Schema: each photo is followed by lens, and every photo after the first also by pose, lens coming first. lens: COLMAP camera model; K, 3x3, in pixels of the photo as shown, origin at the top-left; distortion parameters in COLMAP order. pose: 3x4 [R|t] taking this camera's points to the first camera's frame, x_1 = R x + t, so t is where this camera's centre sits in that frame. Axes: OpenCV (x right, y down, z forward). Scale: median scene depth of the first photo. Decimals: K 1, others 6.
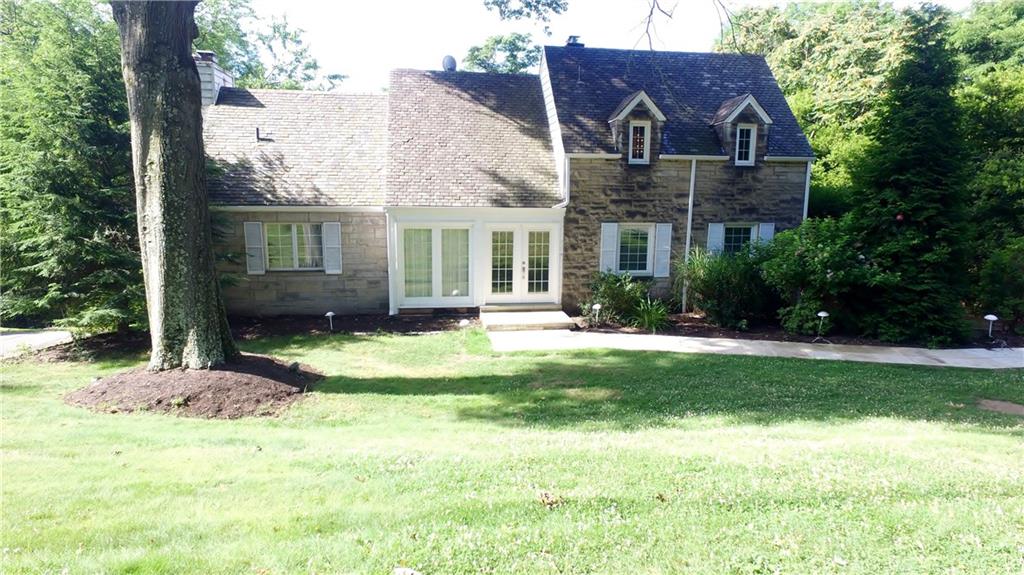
lens RADIAL K [[586.8, 0, 515.5], [0, 586.8, 288.0], [0, 0, 1]] dist [-0.004953, 0.006644]
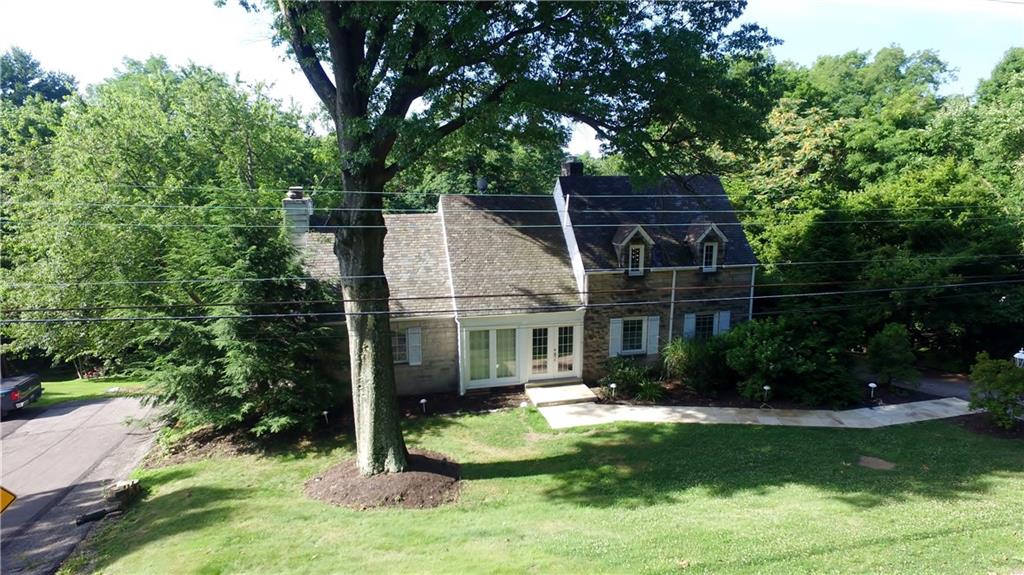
lens RADIAL K [[586.8, 0, 511.6], [0, 586.8, 290.8], [0, 0, 1]] dist [-0.004953, 0.006644]
pose [[0.994419, -0.032350, 0.100422, -0.220731], [0.029005, 0.998980, 0.034593, -0.231967], [-0.101439, -0.031487, 0.994343, -0.341849]]
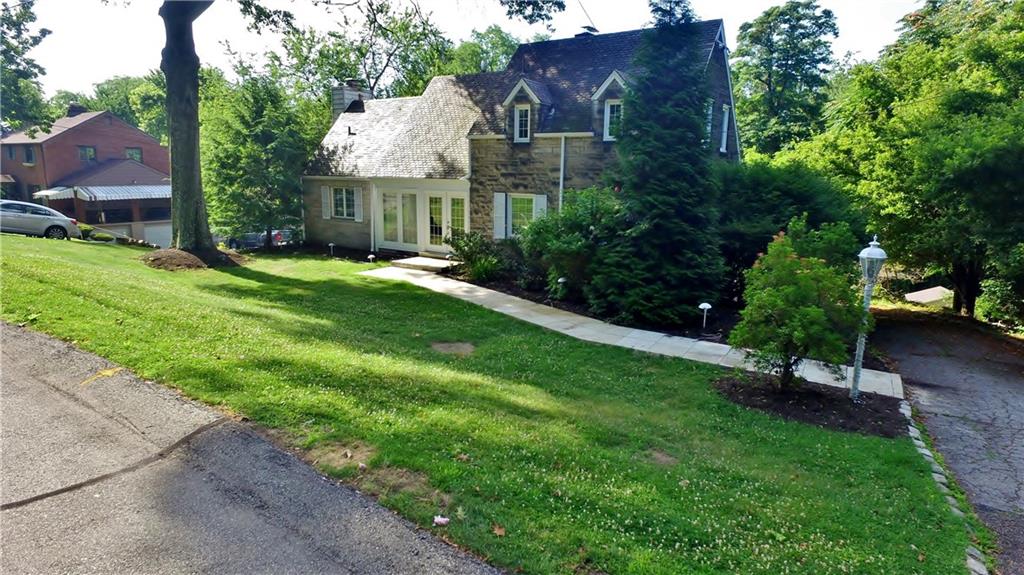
lens RADIAL K [[586.8, 0, 514.6], [0, 586.8, 283.6], [0, 0, 1]] dist [-0.004953, 0.006644]
pose [[0.747674, 0.126243, -0.651955, 0.990891], [-0.117327, 0.991432, 0.057425, -0.000178], [0.653619, 0.033556, 0.756080, 0.125564]]
